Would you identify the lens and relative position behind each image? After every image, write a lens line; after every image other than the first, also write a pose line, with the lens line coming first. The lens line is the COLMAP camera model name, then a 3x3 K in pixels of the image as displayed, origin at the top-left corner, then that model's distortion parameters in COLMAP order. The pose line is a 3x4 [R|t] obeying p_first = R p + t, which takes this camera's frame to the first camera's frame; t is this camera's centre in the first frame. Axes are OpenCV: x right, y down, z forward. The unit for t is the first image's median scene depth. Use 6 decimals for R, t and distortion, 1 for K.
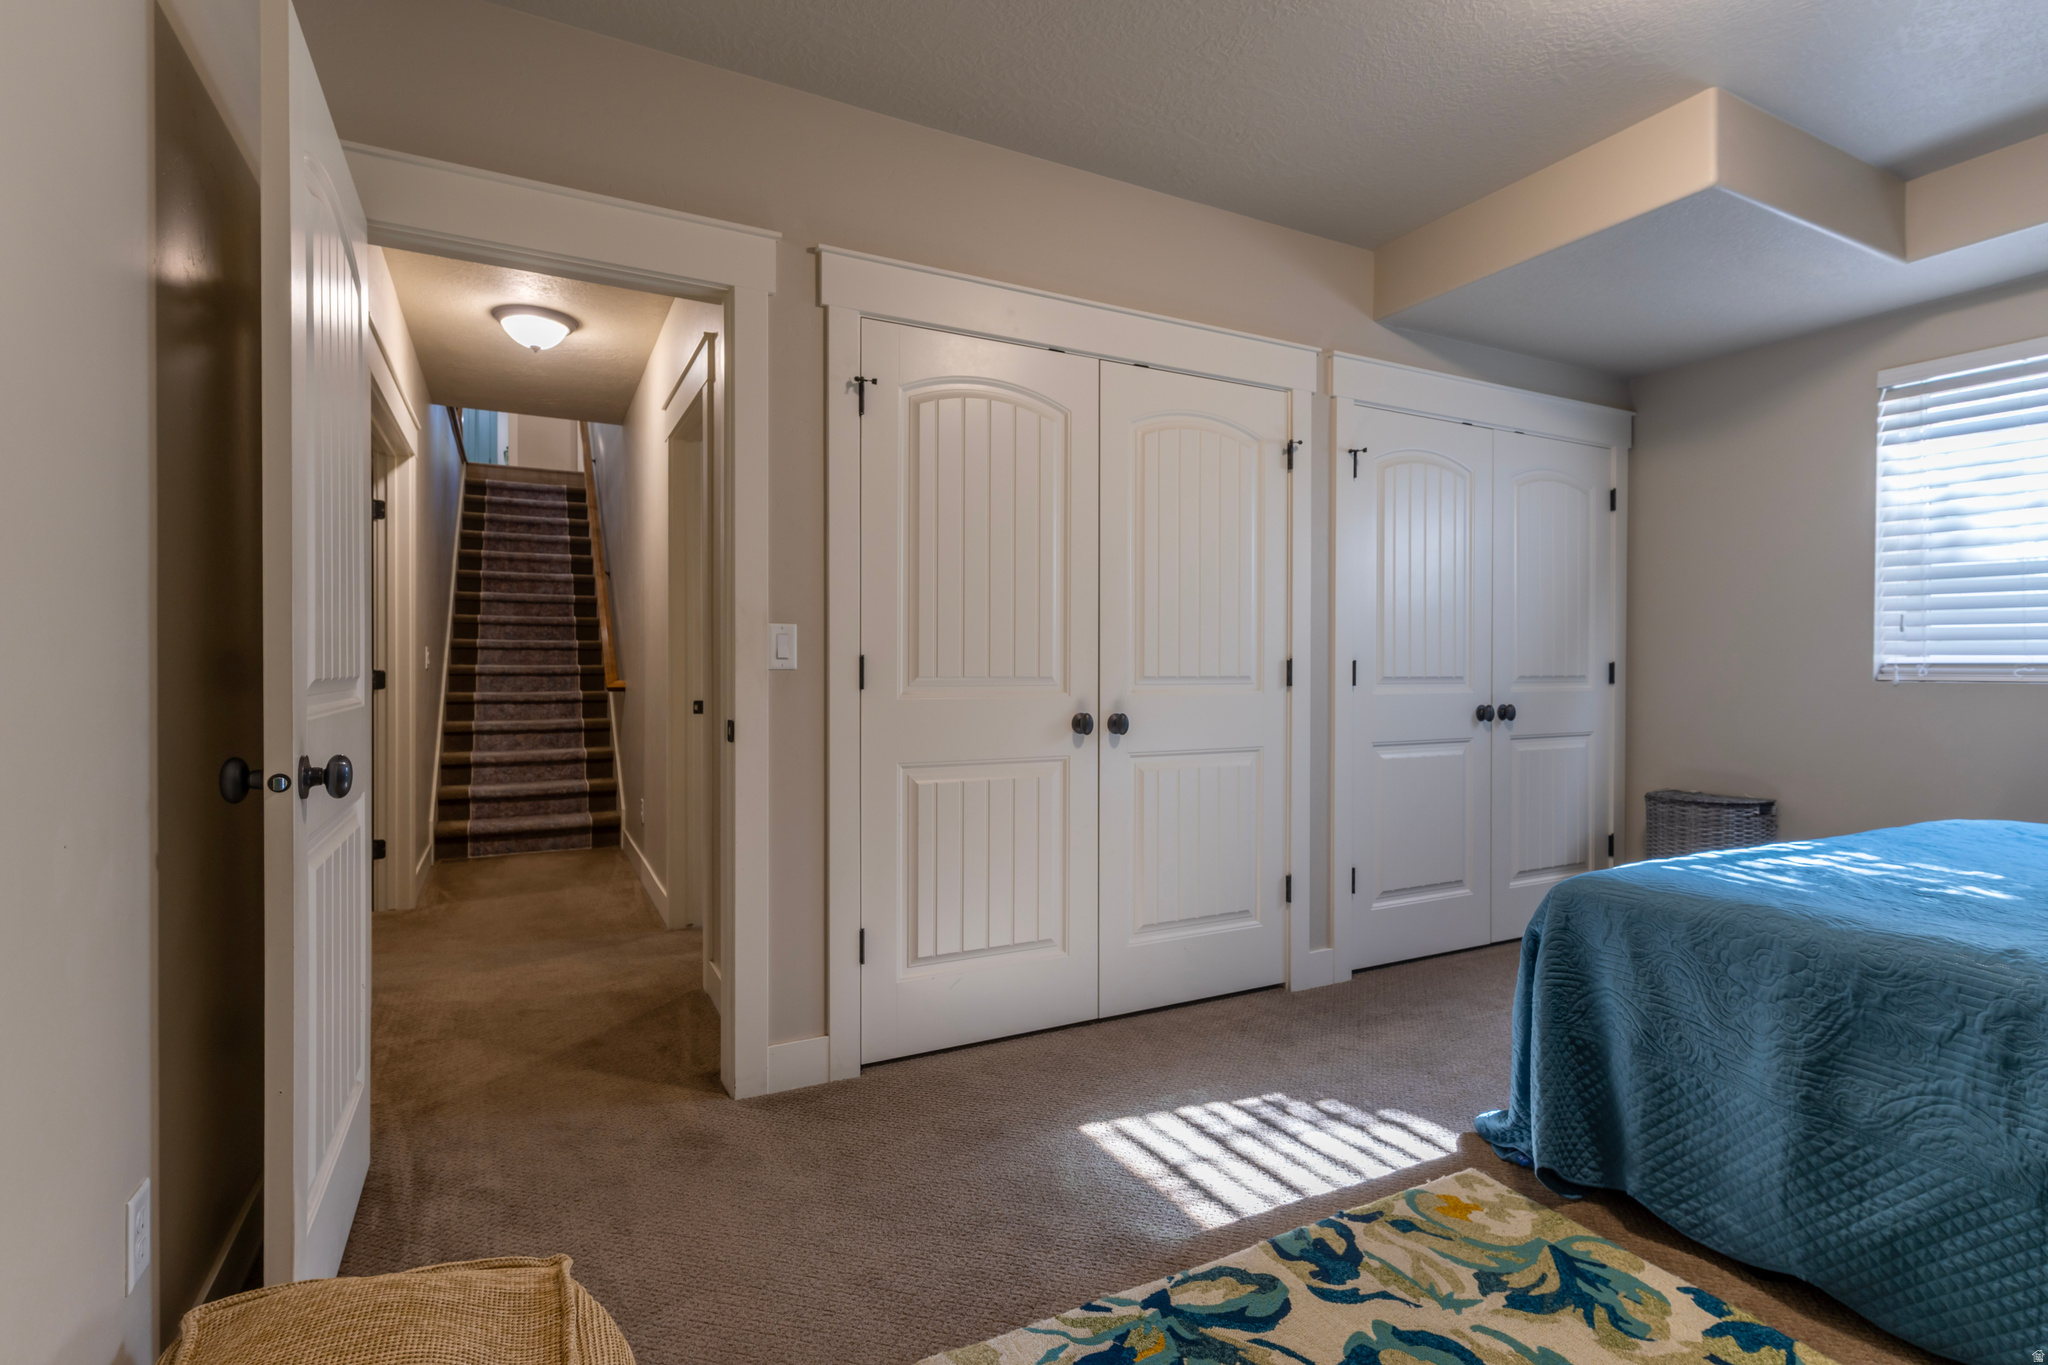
lens RADIAL K [[979.3, 0, 1024.6], [0, 979.3, 683.0], [0, 0, 1]] dist [0.014663, -0.003083]
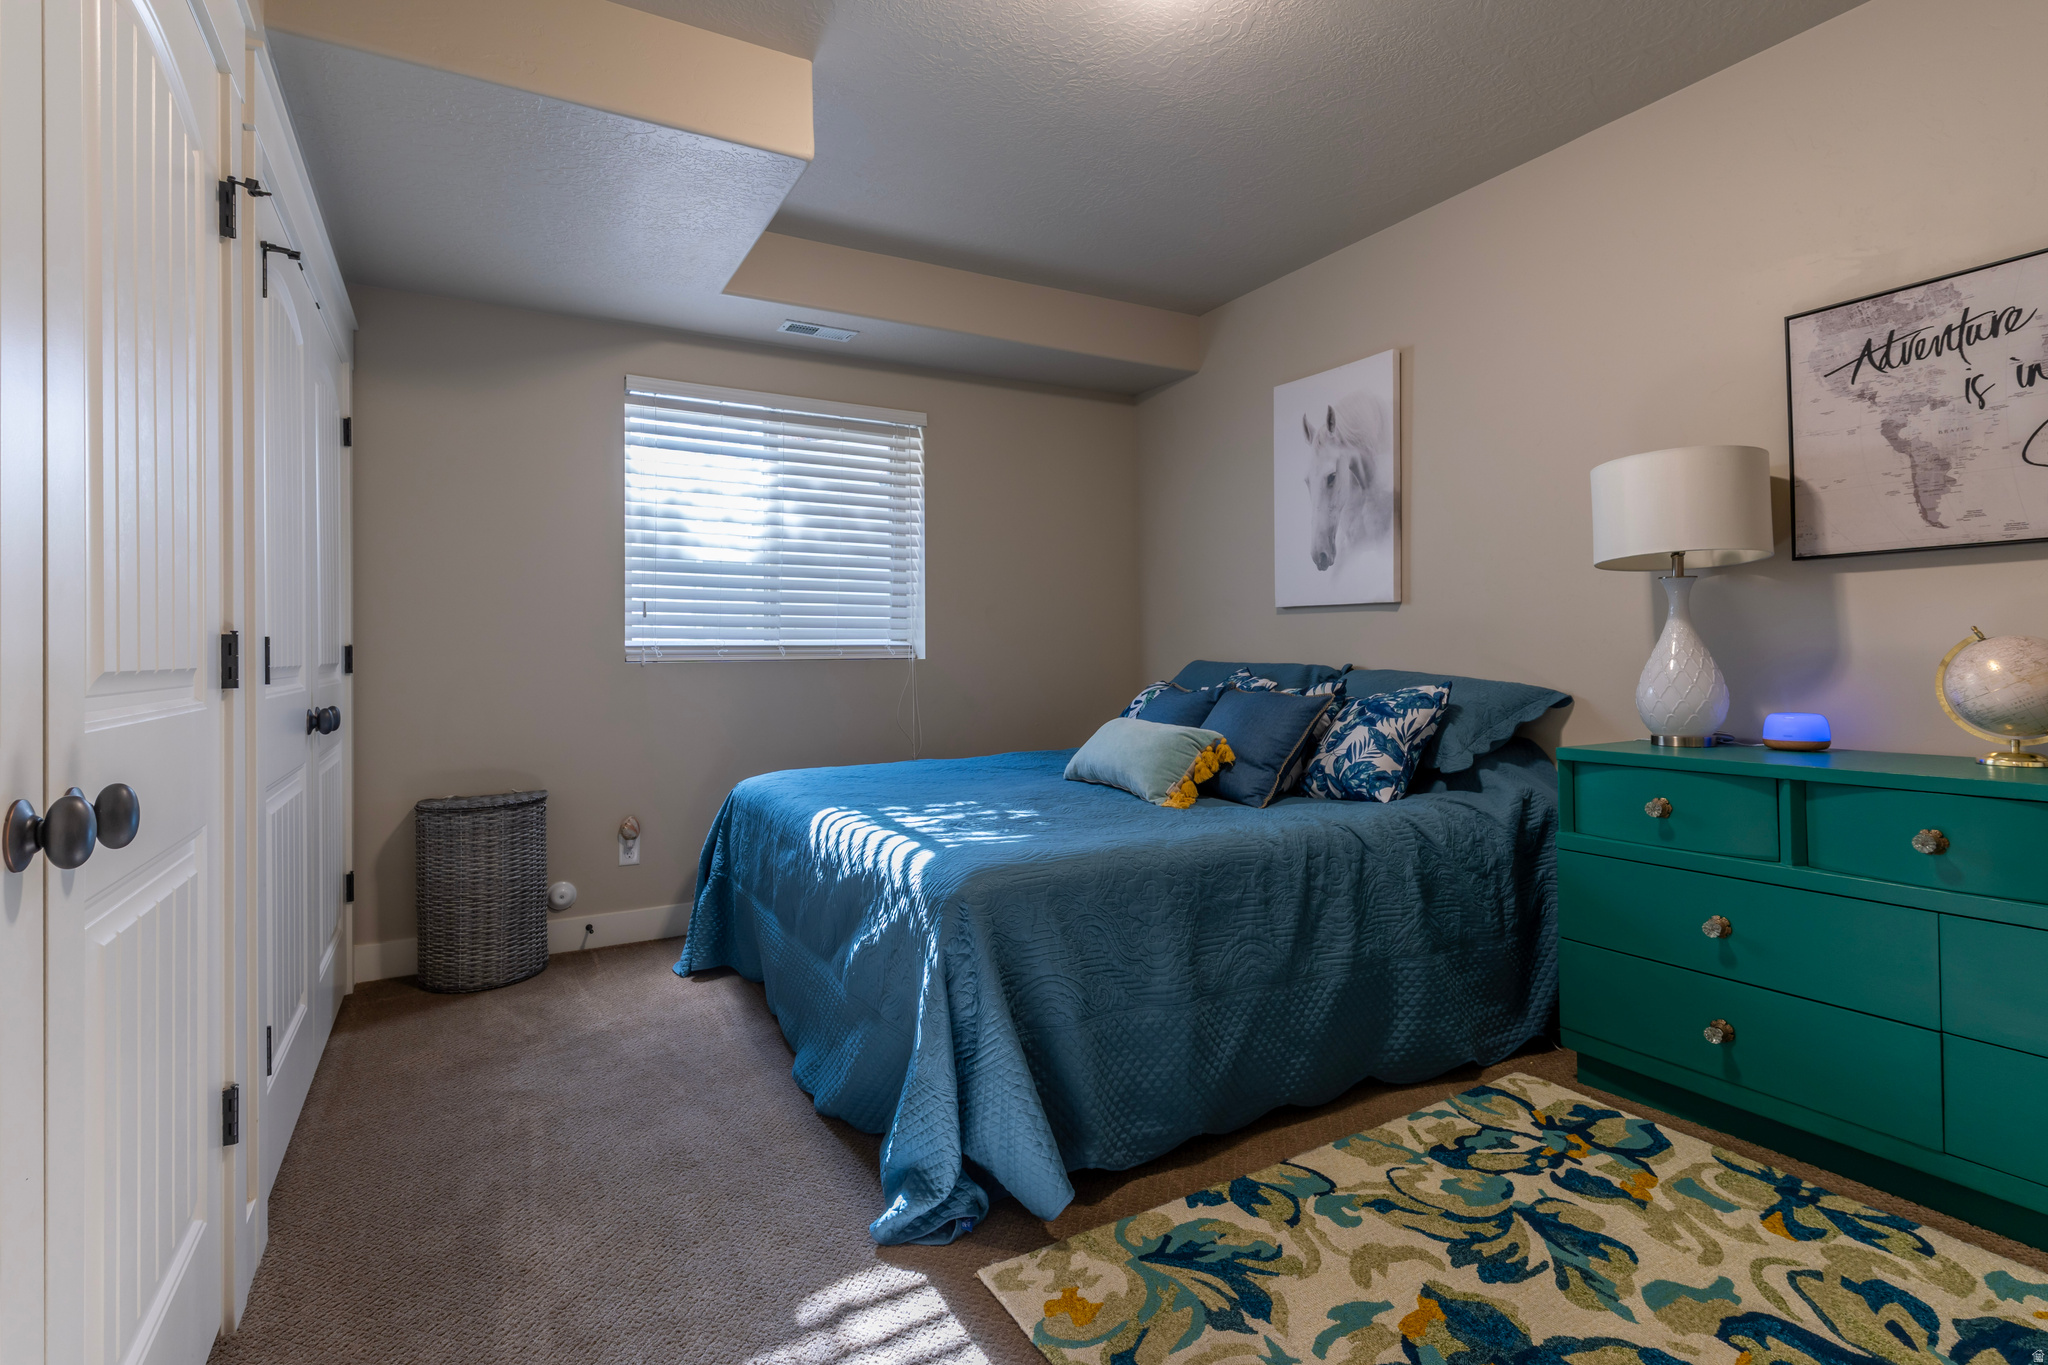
lens RADIAL K [[979.3, 0, 1025.7], [0, 979.3, 633.1], [0, 0, 1]] dist [0.014663, -0.003083]
pose [[-0.038030, 0.014312, 0.999174, -0.339652], [0.025827, 0.999577, -0.013334, -0.013770], [-0.998943, 0.025299, -0.038384, 0.937883]]
